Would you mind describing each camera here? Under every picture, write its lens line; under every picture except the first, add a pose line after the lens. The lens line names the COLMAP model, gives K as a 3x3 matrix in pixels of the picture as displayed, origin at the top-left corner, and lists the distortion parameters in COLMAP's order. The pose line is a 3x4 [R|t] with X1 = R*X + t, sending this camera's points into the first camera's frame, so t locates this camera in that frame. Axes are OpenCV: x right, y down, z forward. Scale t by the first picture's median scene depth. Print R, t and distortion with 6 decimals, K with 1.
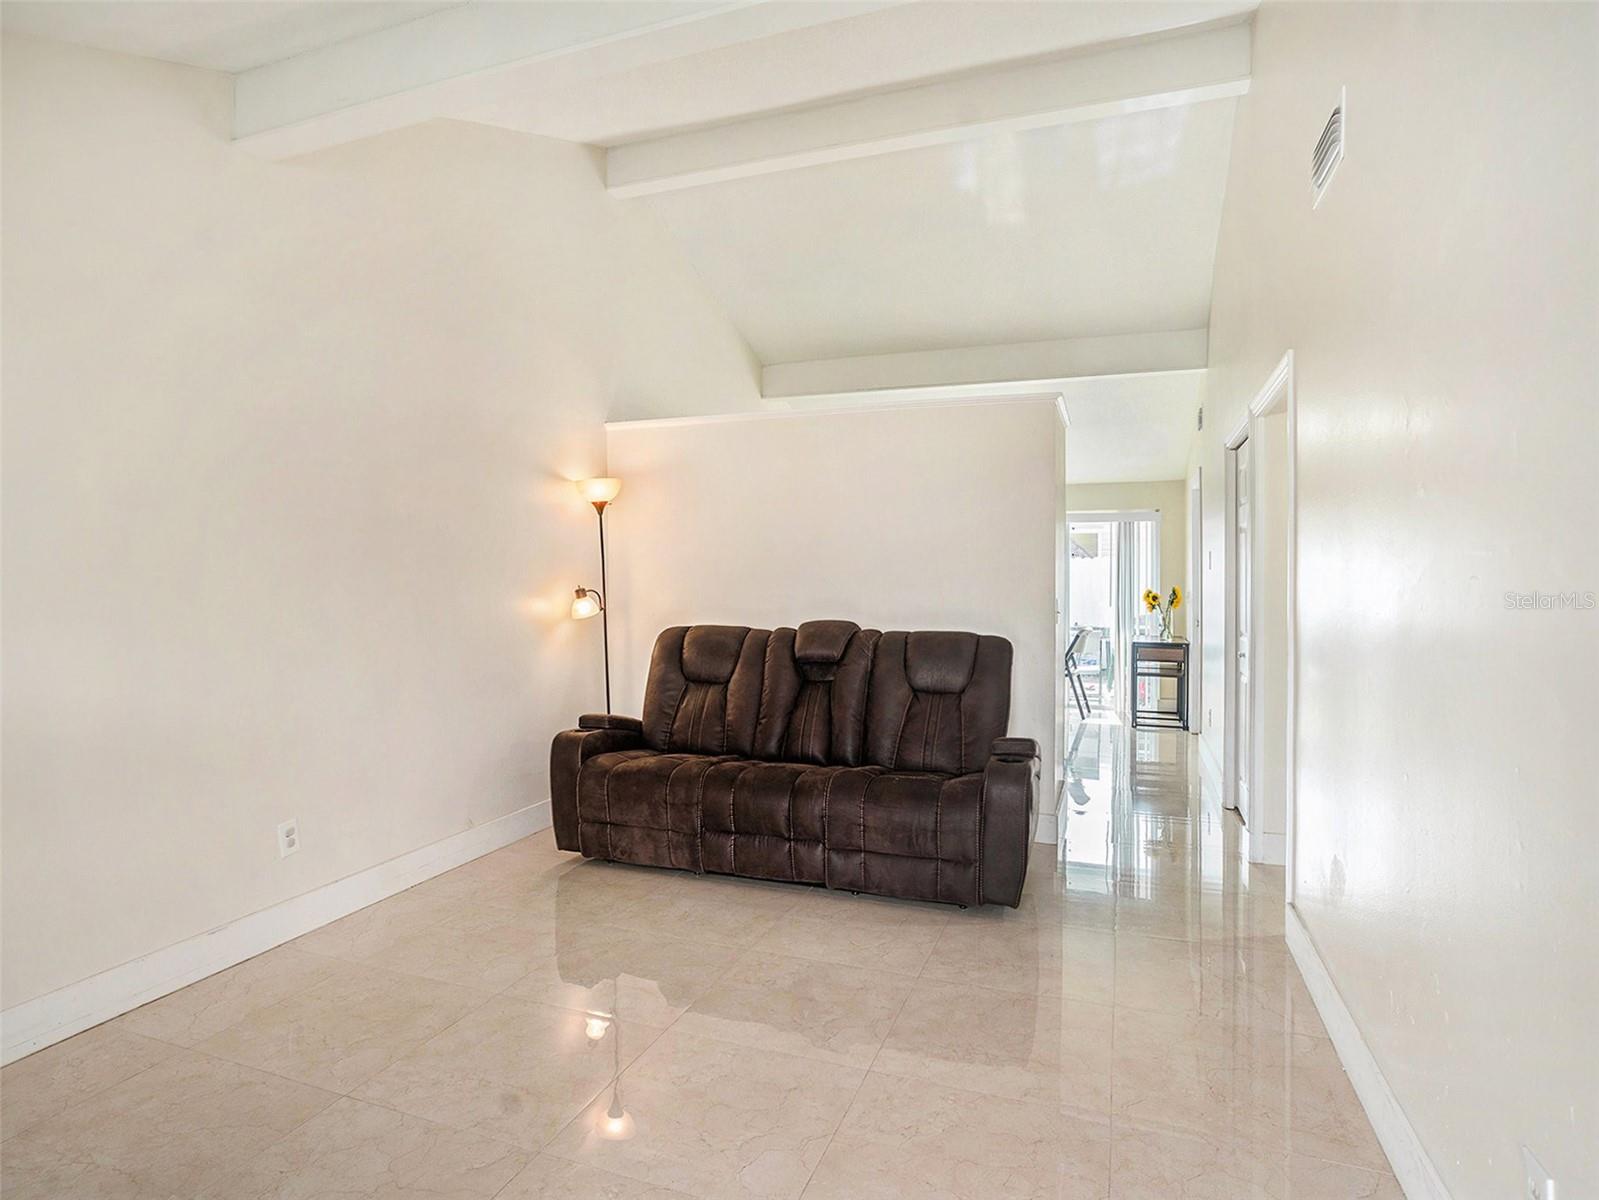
lens RADIAL K [[855.4, 0, 790.7], [0, 855.4, 573.5], [0, 0, 1]] dist [-0.048278, 0.033463]
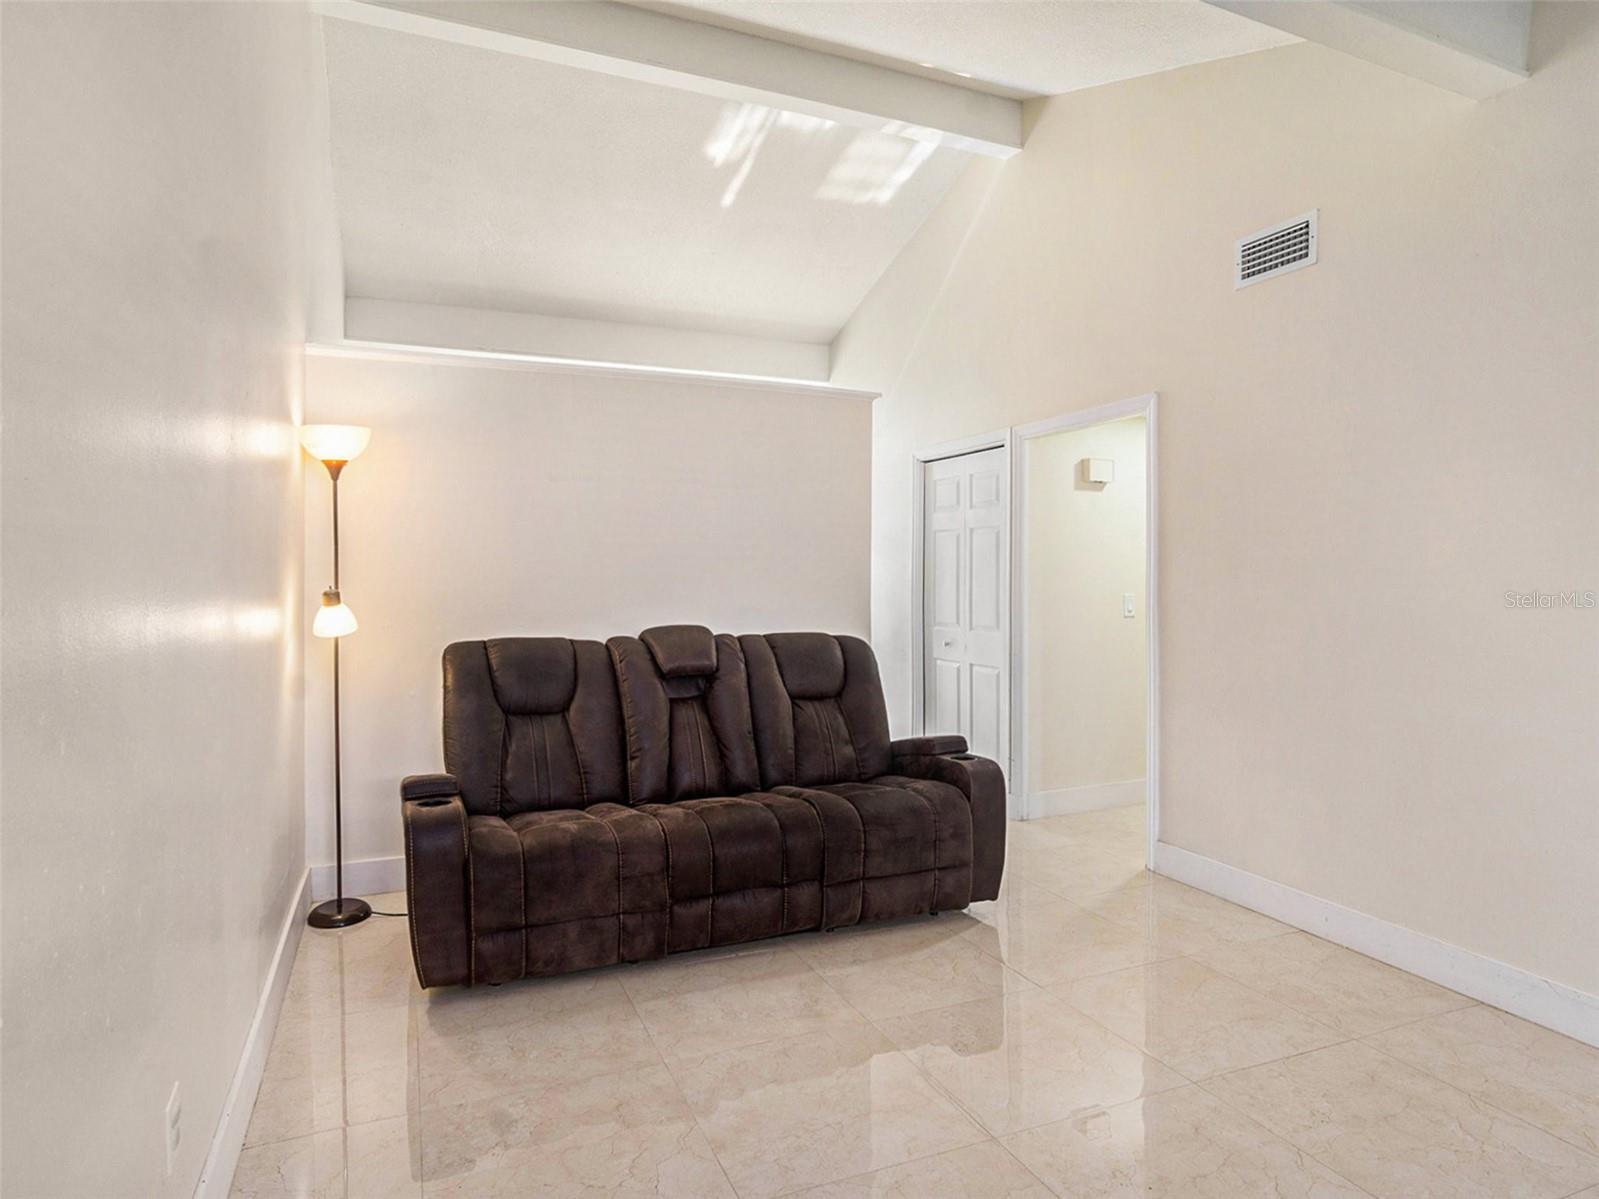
lens RADIAL K [[868.0, 0, 779.3], [0, 868.0, 590.8], [0, 0, 1]] dist [-0.017565, 0.000826]
pose [[0.749509, -0.008078, 0.661945, -0.468151], [-0.006851, 0.999777, 0.019958, 0.002034], [-0.661959, -0.019494, 0.749287, 0.299286]]
